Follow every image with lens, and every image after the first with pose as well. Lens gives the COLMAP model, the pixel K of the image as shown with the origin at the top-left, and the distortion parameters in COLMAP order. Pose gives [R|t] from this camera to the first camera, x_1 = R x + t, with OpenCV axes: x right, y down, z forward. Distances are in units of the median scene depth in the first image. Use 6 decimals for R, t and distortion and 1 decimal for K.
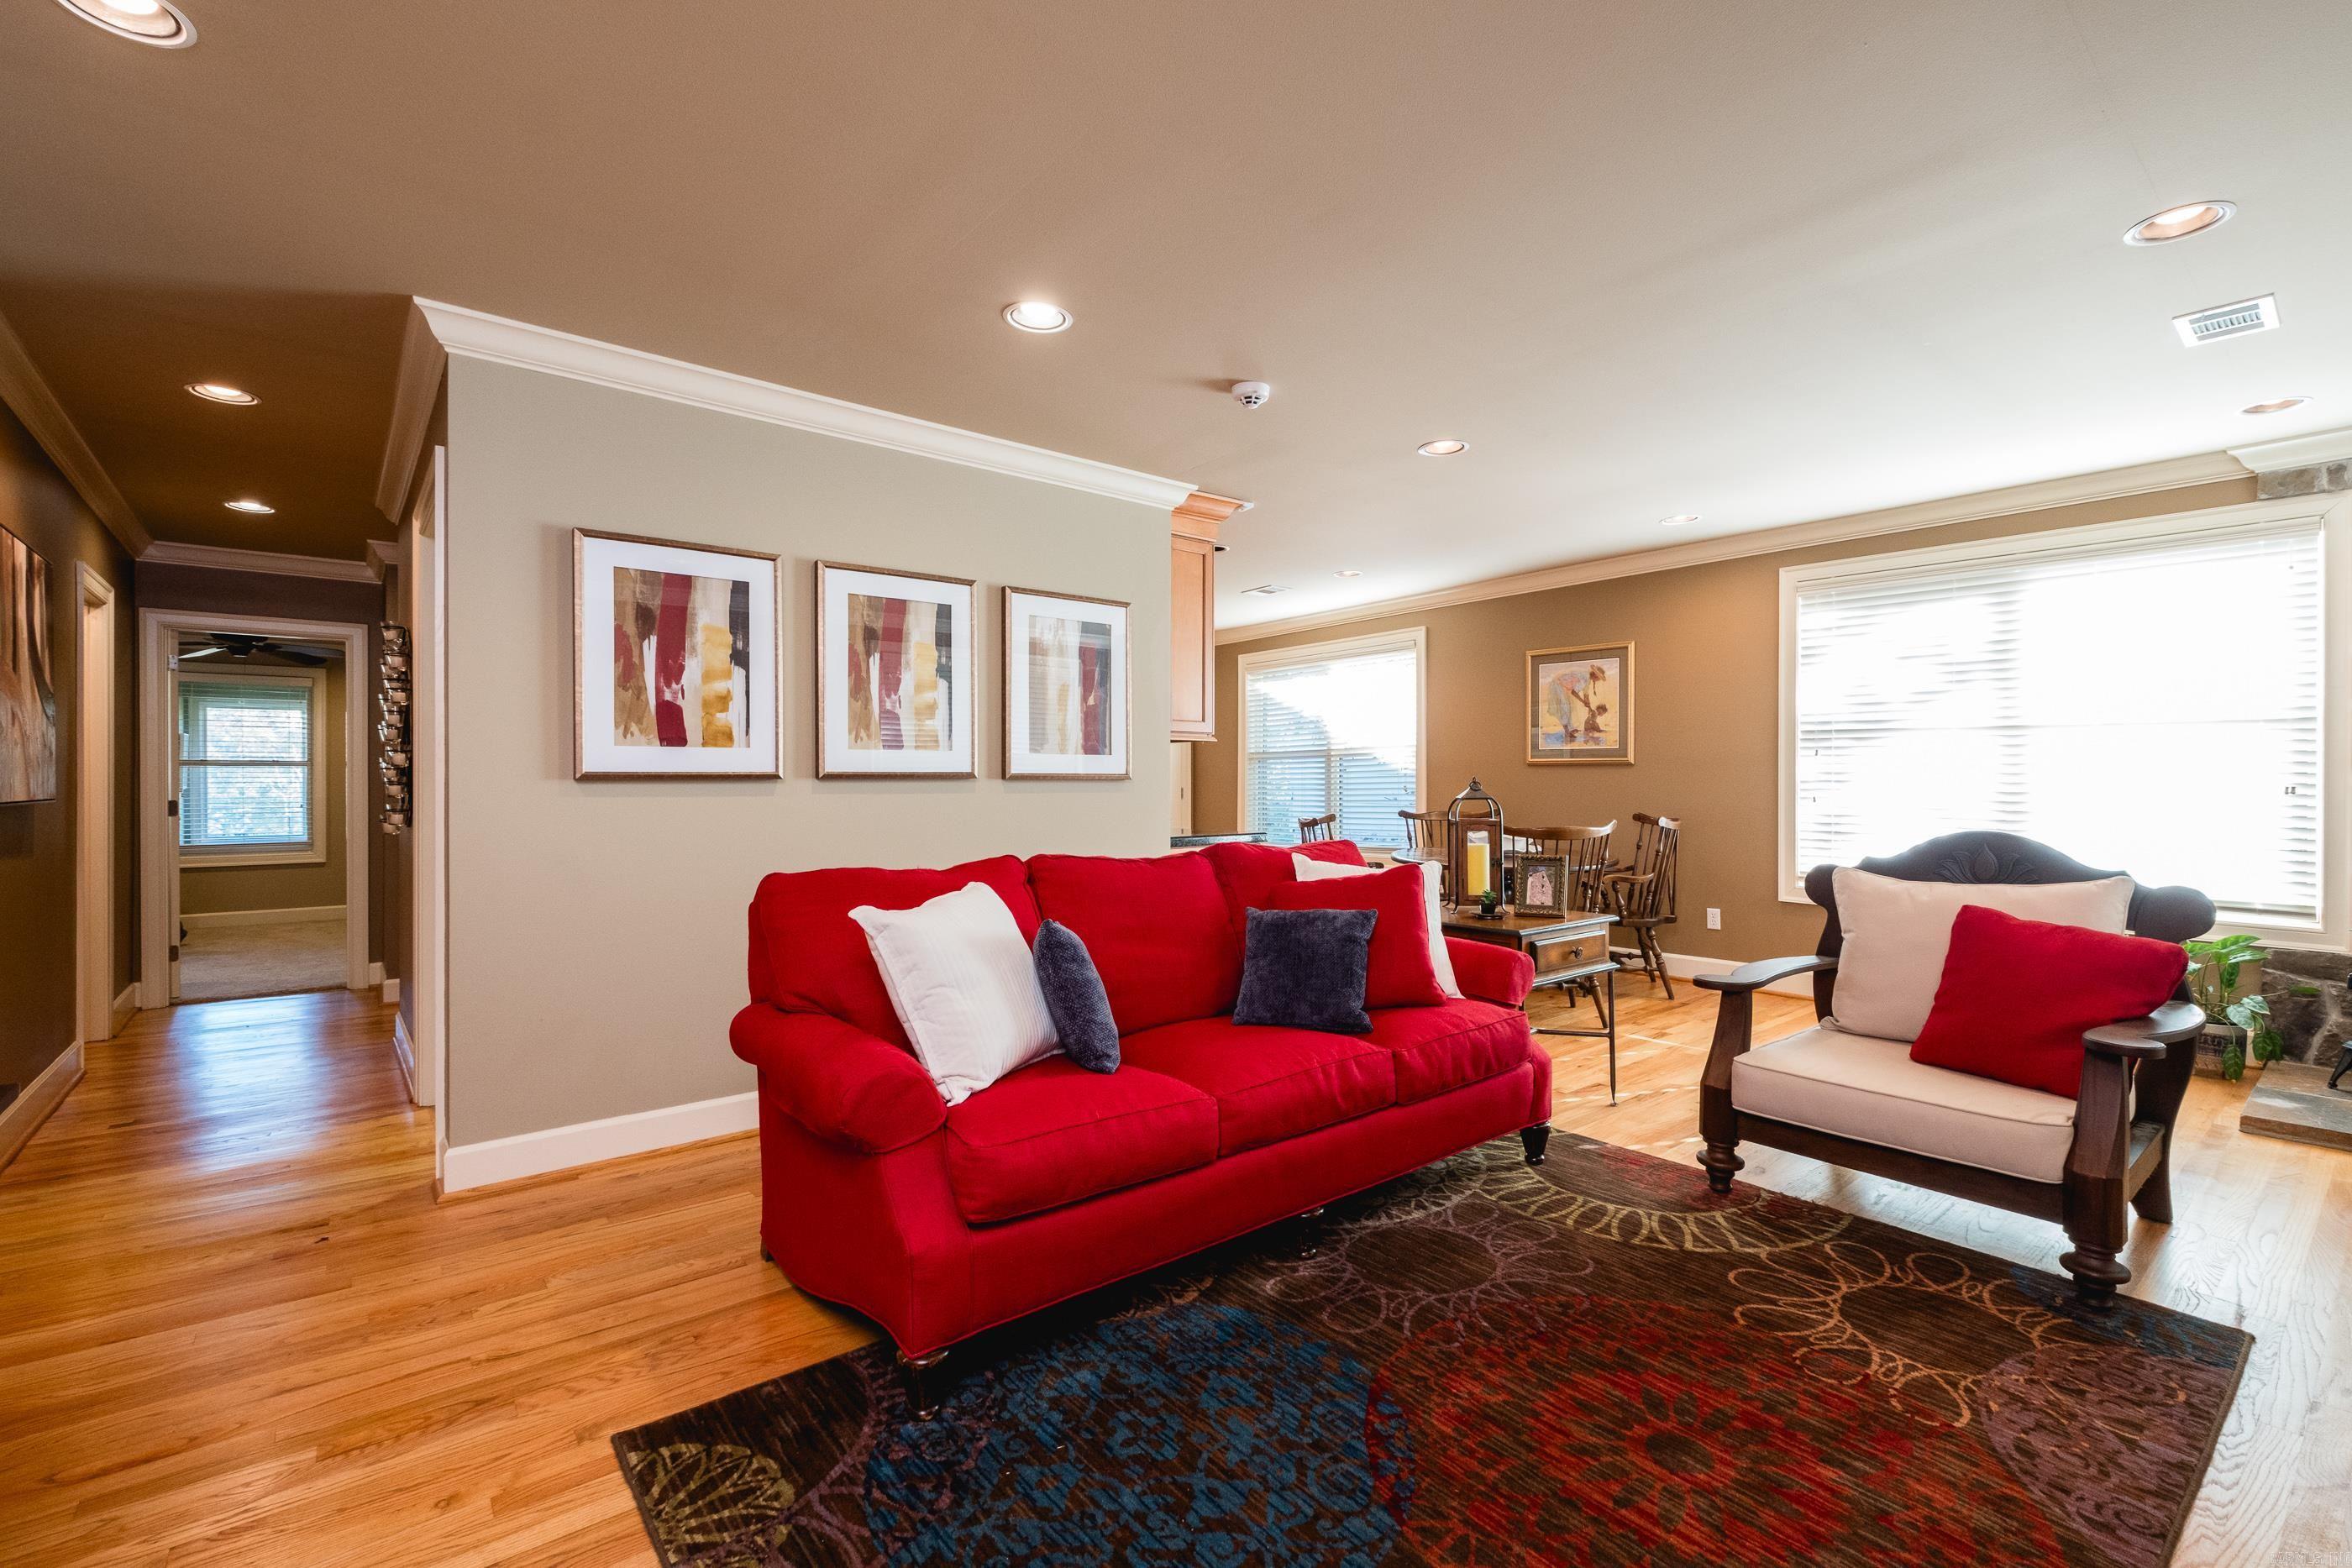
lens RADIAL K [[1018.1, 0, 1187.0], [0, 1018.1, 771.6], [0, 0, 1]] dist [-0.001283, -0.000523]
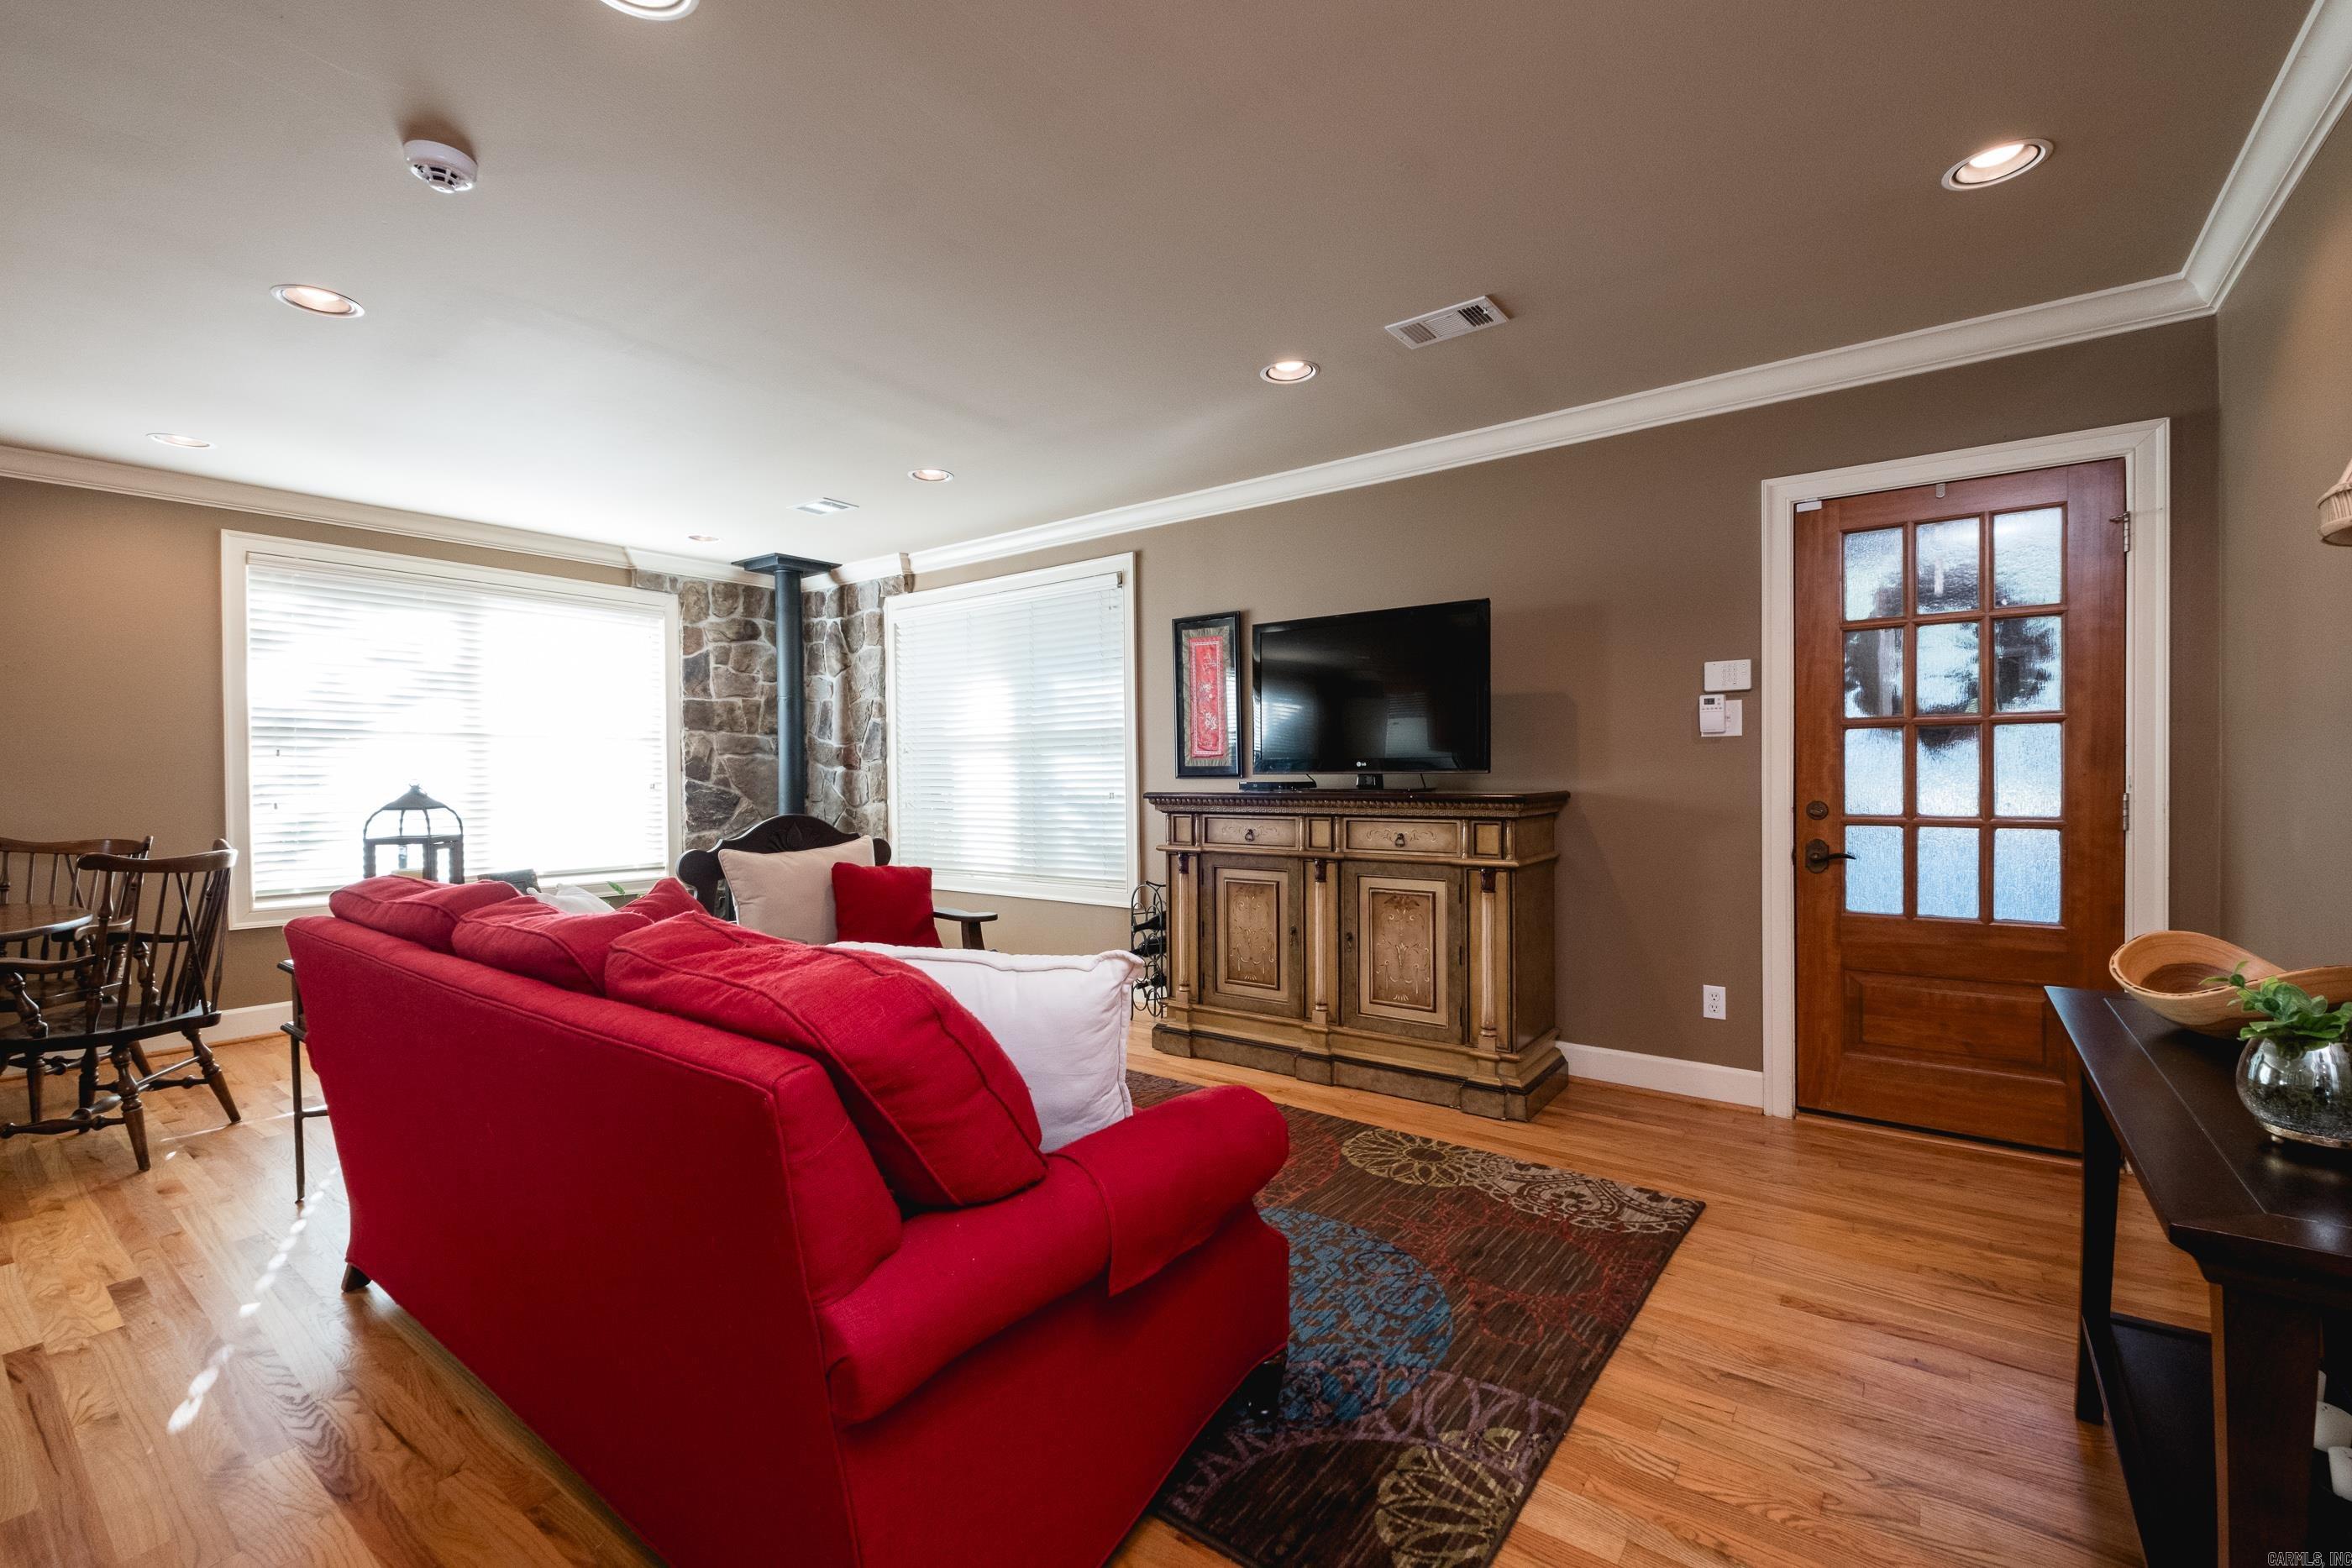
lens RADIAL K [[1018.1, 0, 1187.0], [0, 1018.1, 771.6], [0, 0, 1]] dist [-0.001283, -0.000523]
pose [[-0.238288, 0.004276, 0.971185, -1.332060], [0.006226, 0.999976, -0.002875, 0.013620], [-0.971174, 0.005362, -0.238309, 1.444280]]
